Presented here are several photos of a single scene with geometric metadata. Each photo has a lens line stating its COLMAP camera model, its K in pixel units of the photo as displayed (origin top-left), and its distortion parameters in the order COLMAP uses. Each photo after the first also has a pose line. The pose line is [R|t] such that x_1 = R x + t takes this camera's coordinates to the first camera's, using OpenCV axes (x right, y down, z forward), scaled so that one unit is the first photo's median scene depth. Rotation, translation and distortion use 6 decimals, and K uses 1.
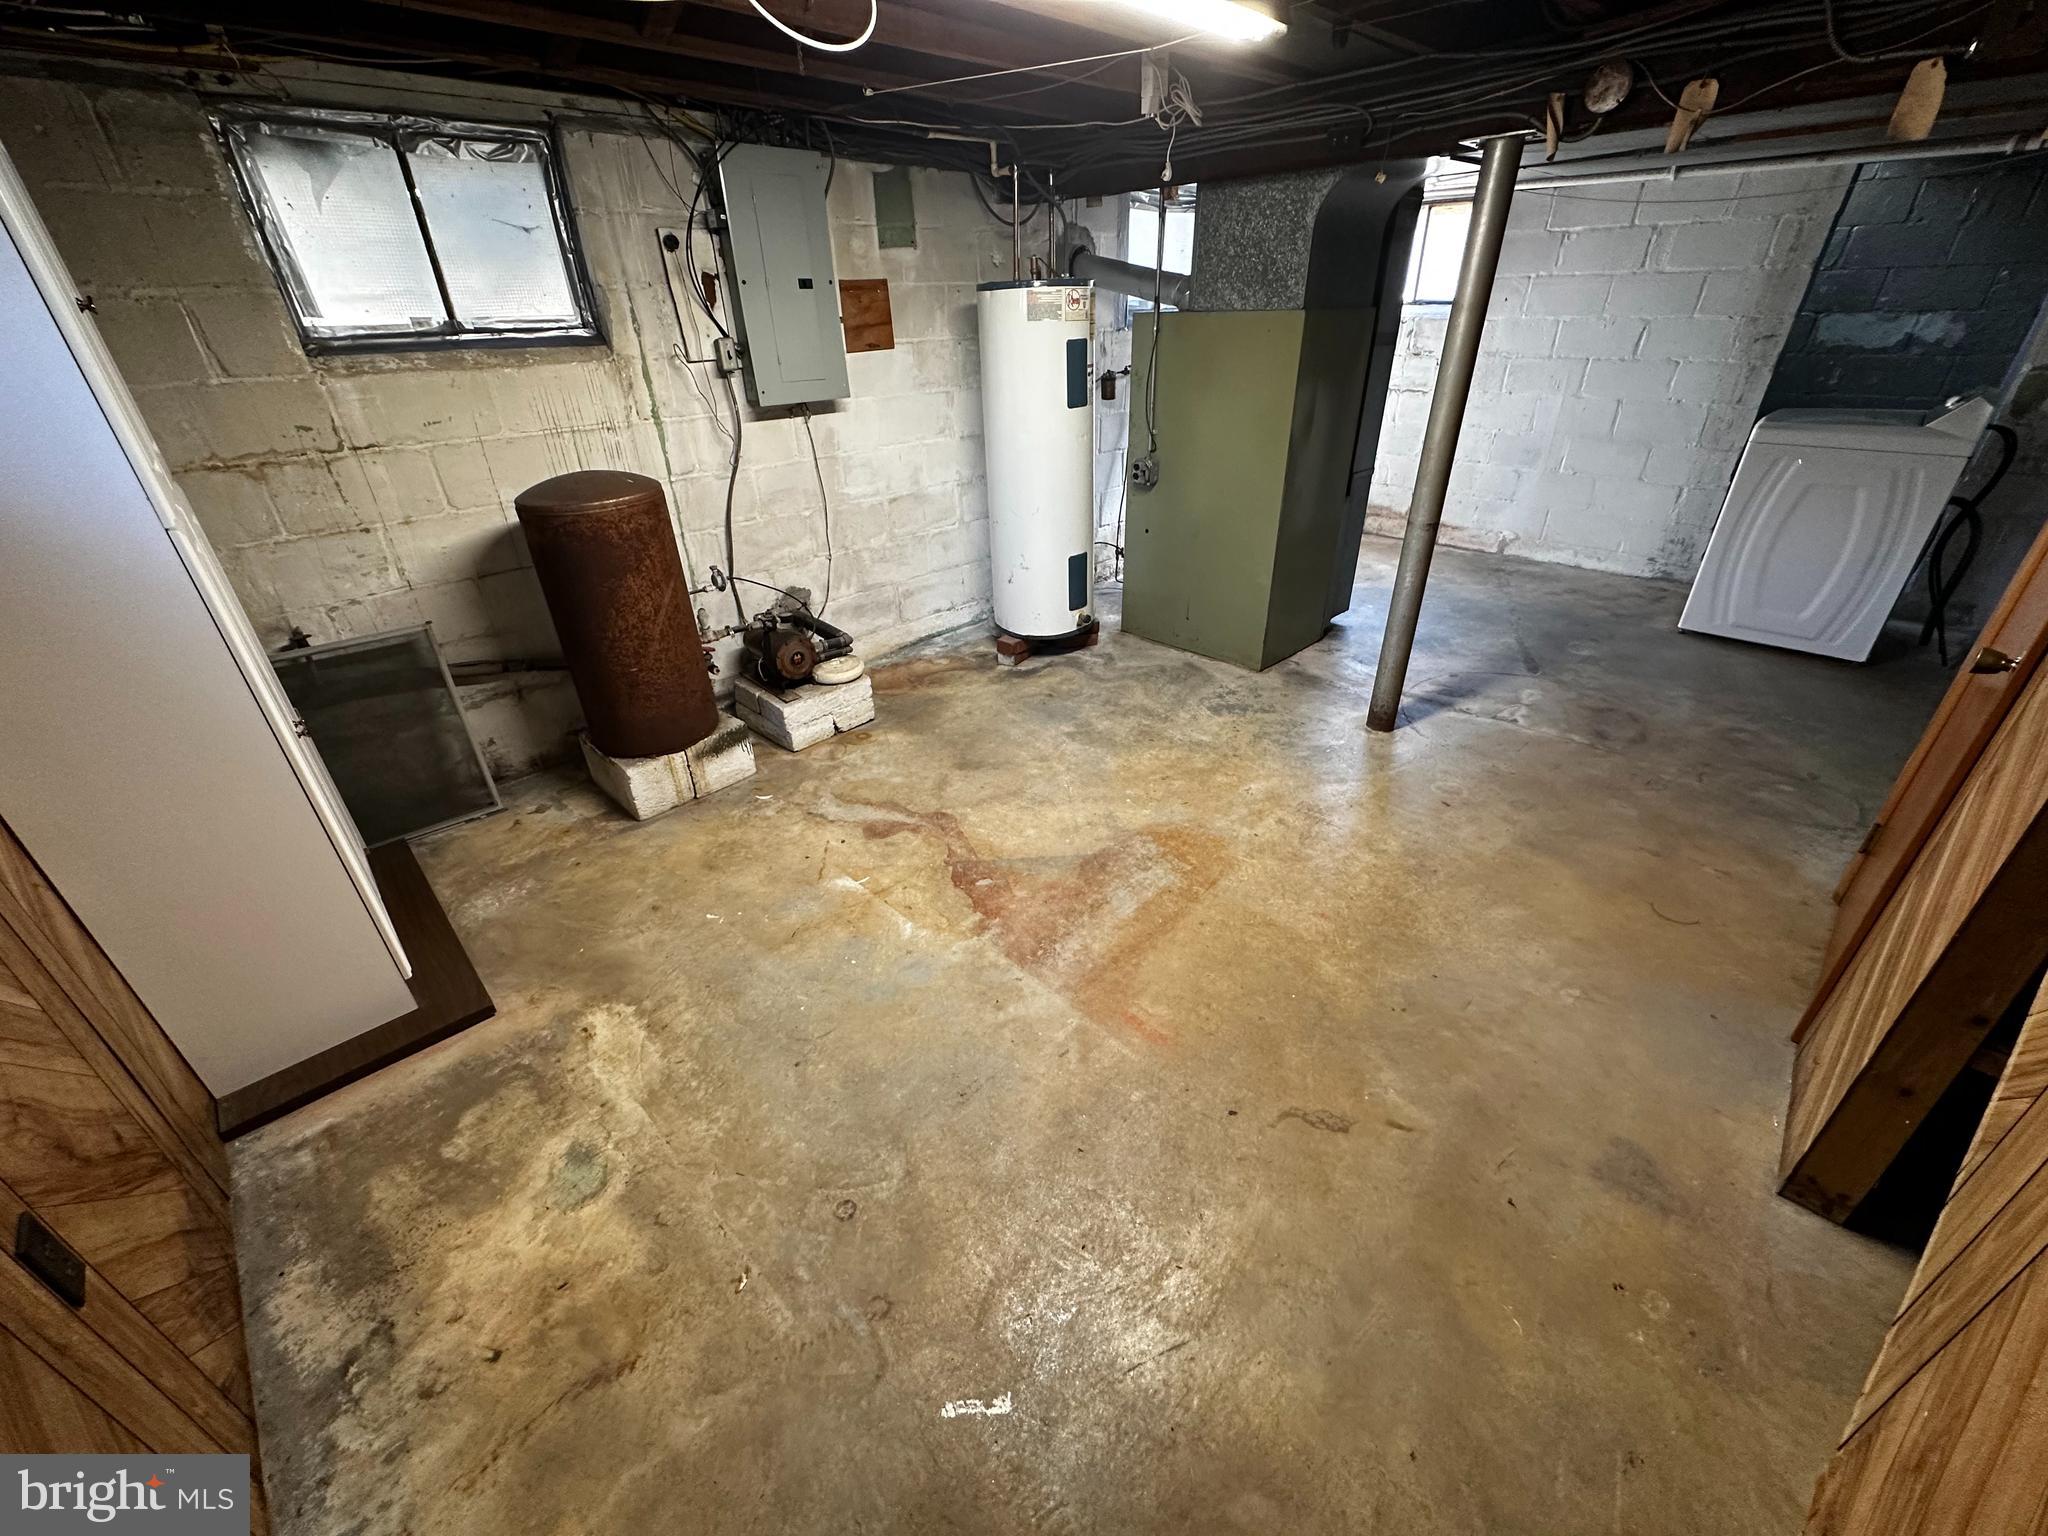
lens RADIAL K [[816.4, 0, 1022.0], [0, 816.4, 766.0], [0, 0, 1]] dist [-0.004207, 0.001076]
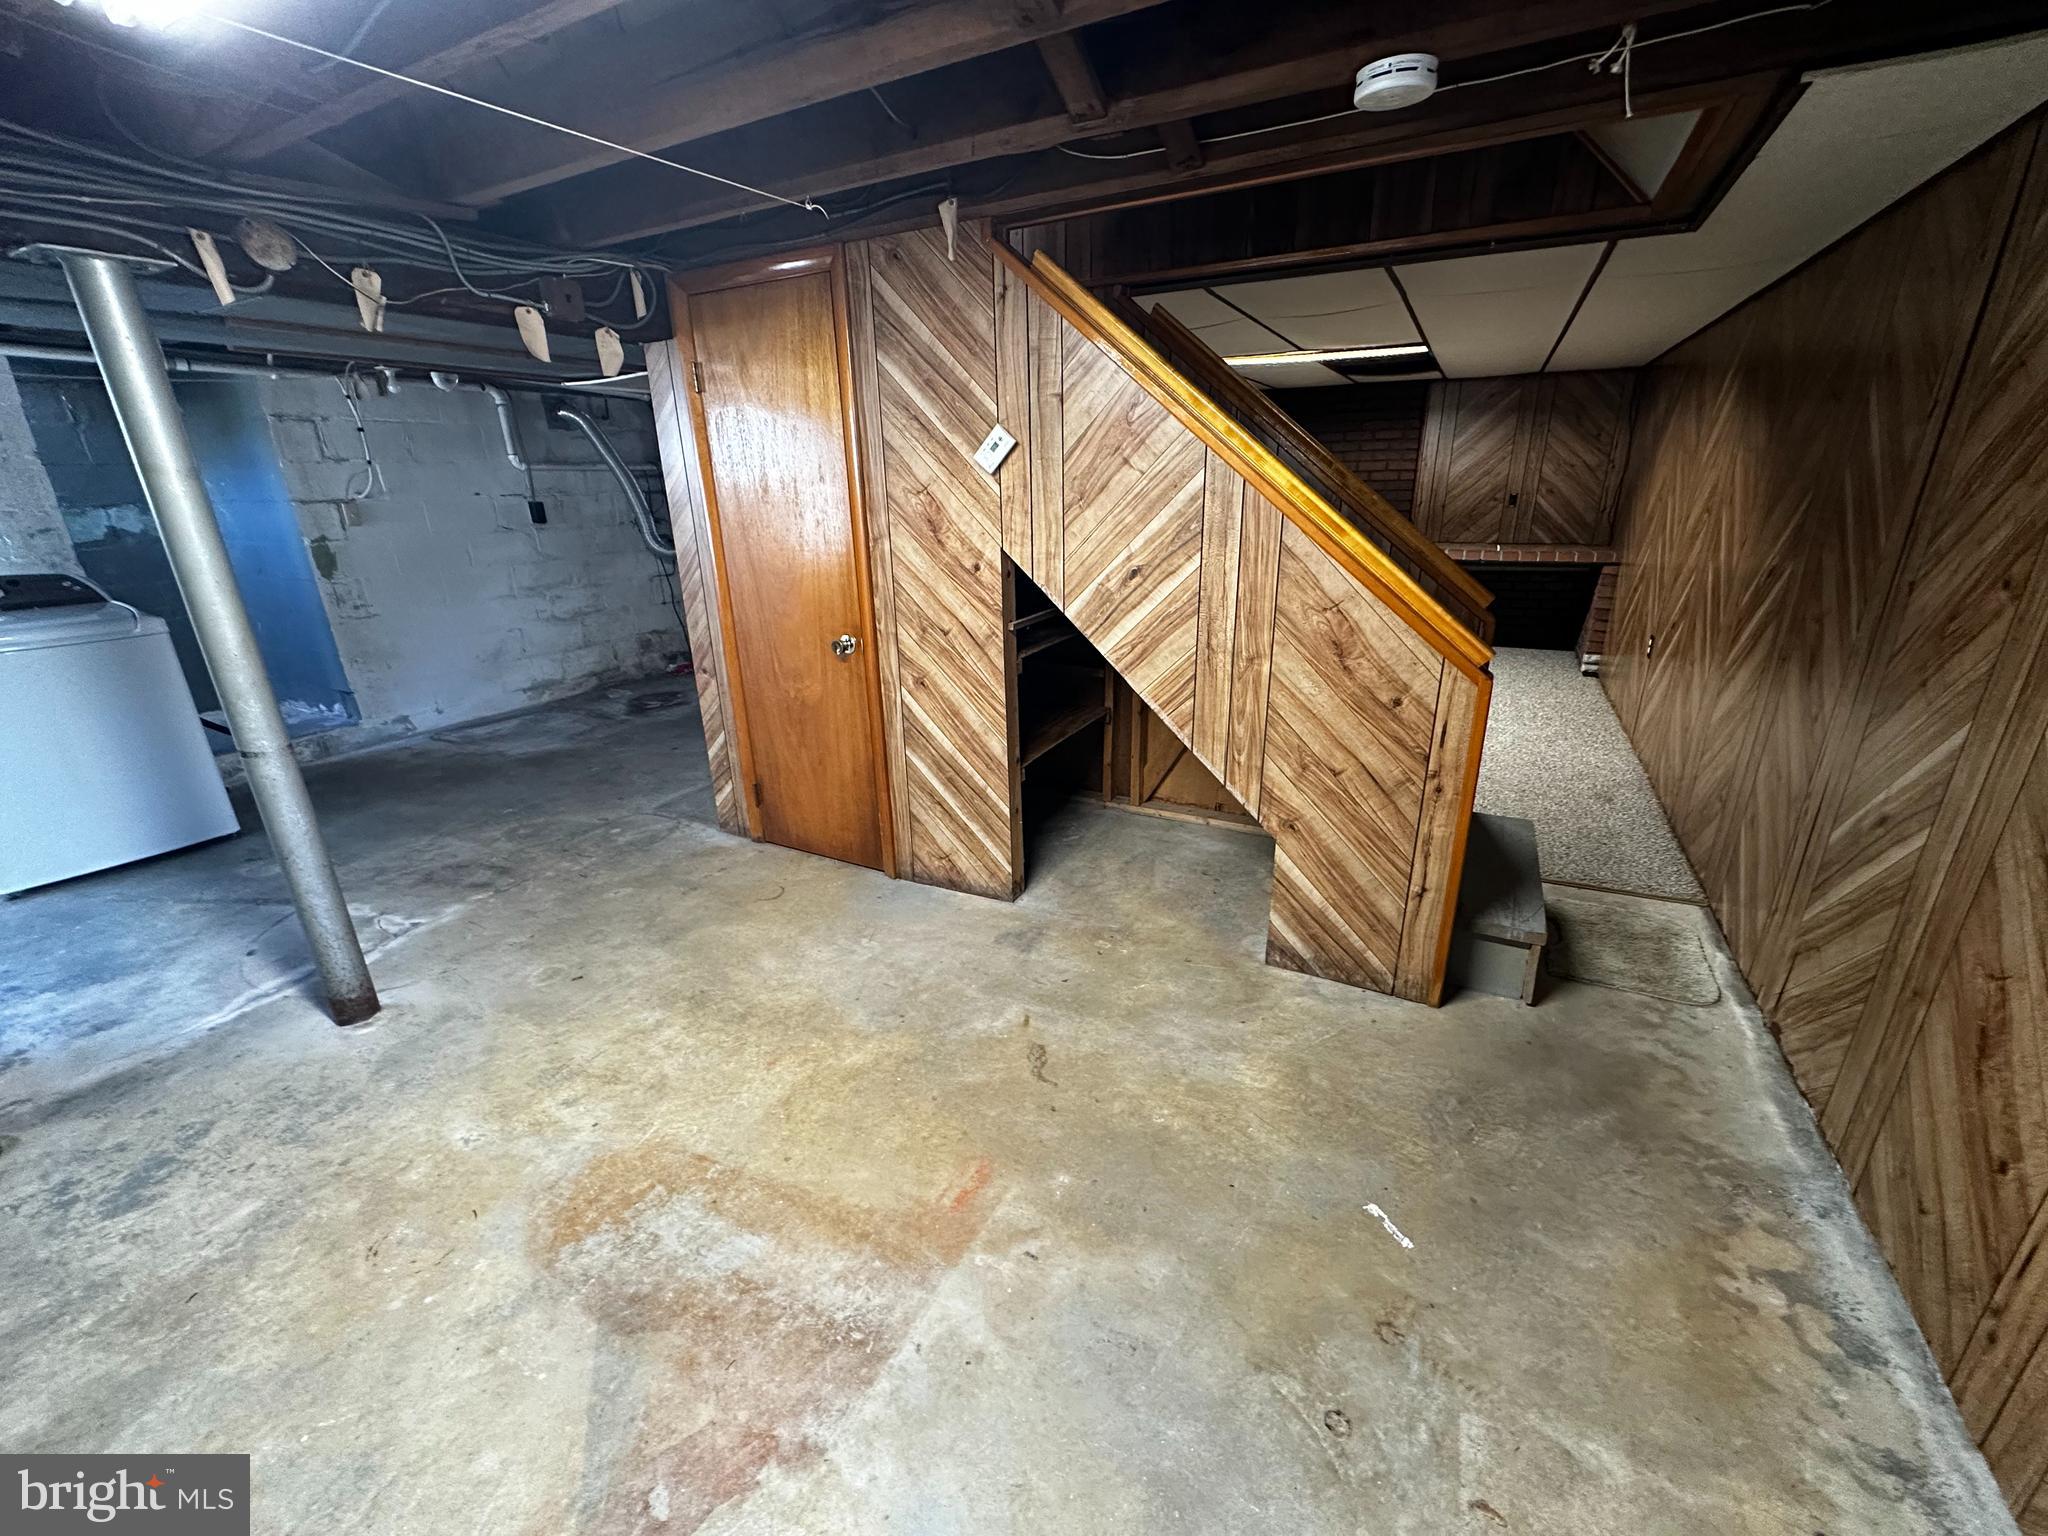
lens RADIAL K [[816.4, 0, 1023.9], [0, 816.4, 769.3], [0, 0, 1]] dist [-0.004207, 0.001076]
pose [[-0.303615, -0.294801, 0.906041, -0.449837], [0.491028, 0.766512, 0.413946, -0.309265], [-0.816523, 0.570572, -0.087969, 0.637404]]
